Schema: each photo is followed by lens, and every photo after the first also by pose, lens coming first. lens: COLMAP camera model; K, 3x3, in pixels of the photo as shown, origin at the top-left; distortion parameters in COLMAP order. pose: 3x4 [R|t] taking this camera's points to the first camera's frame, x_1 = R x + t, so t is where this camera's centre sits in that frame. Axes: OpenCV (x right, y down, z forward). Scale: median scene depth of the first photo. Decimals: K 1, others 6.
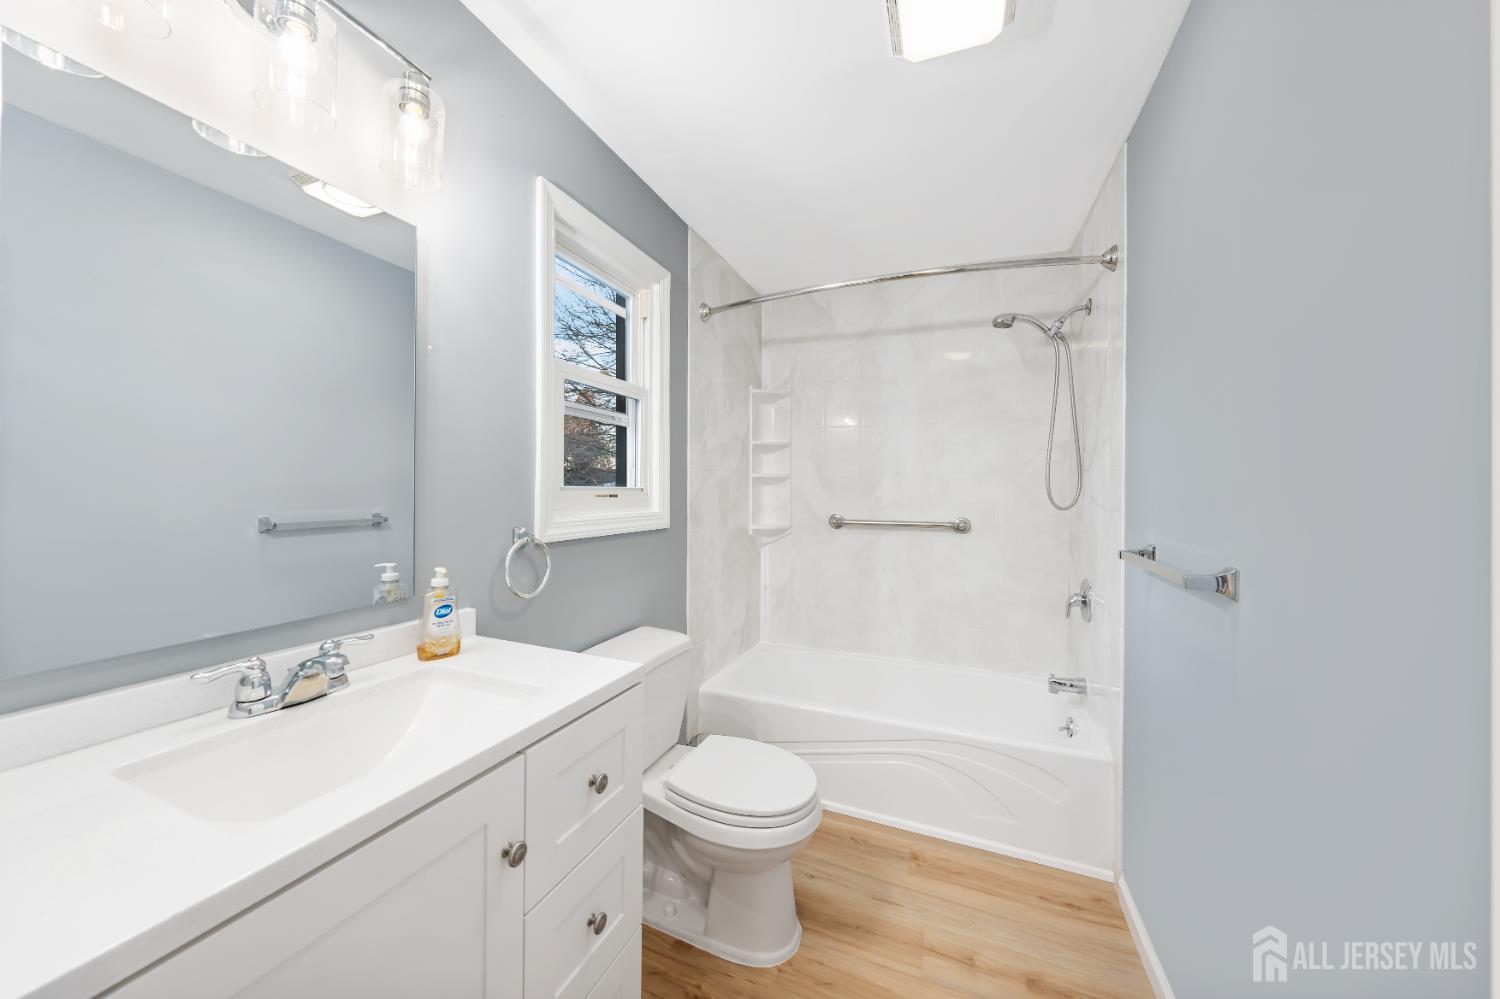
lens RADIAL K [[523.5, 0, 747.2], [0, 523.5, 496.6], [0, 0, 1]] dist [-0.005524, -0.000044]
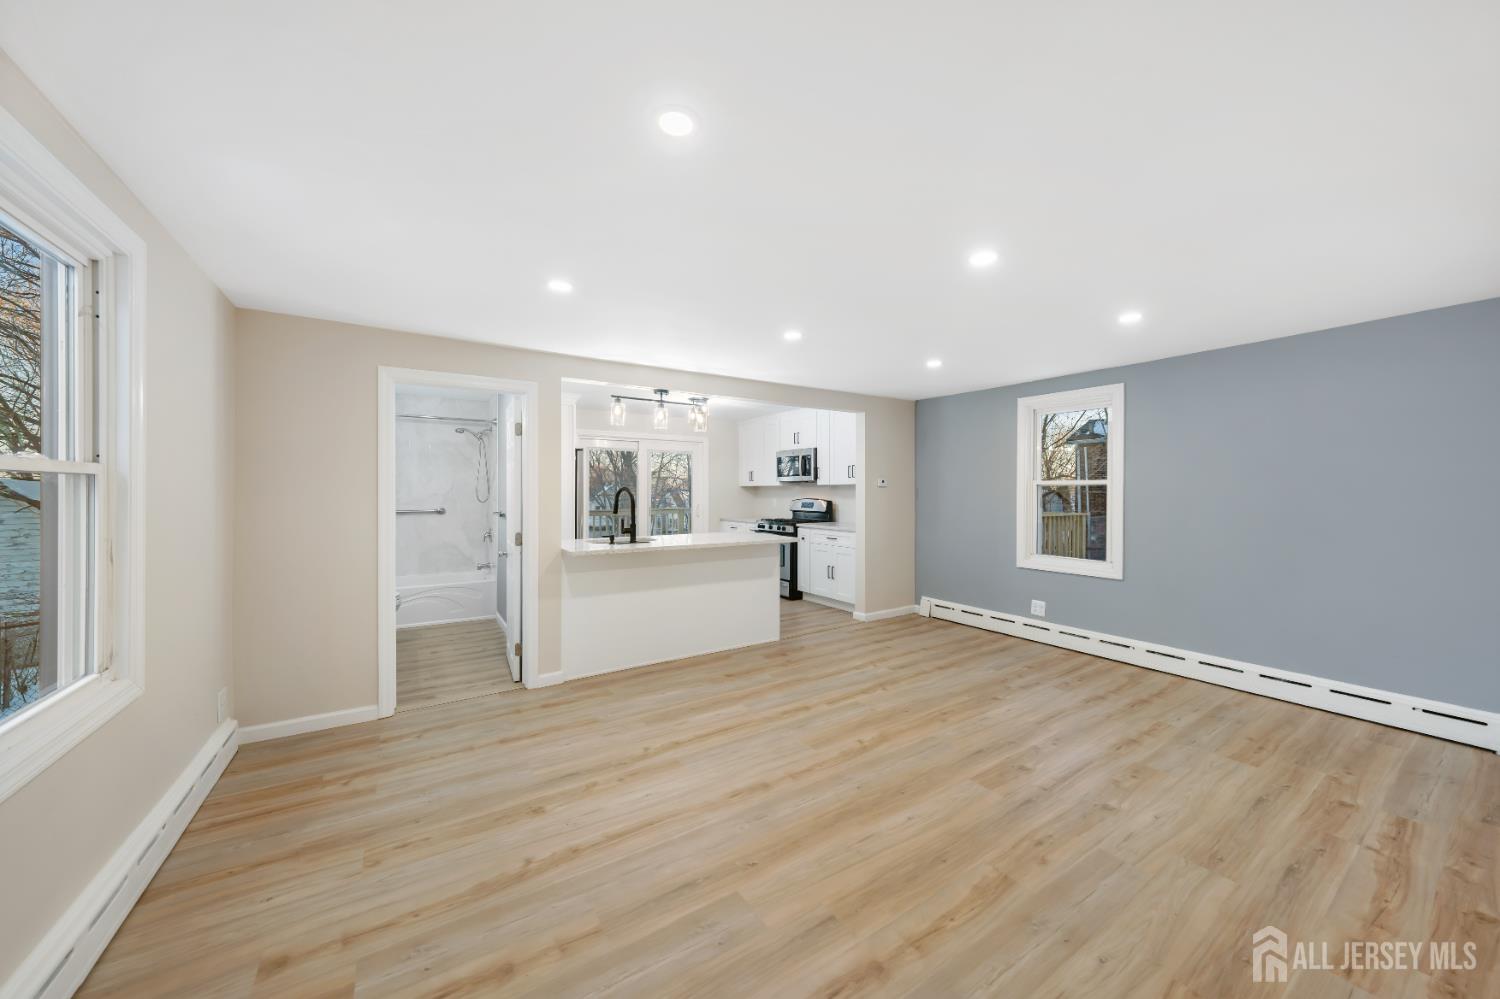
lens RADIAL K [[523.5, 0, 750.2], [0, 523.5, 499.4], [0, 0, 1]] dist [-0.005524, -0.000044]
pose [[0.541552, -0.010784, 0.840598, -0.876899], [0.013300, 0.999902, 0.004259, 0.011432], [-0.840562, 0.008873, 0.541643, -1.559183]]
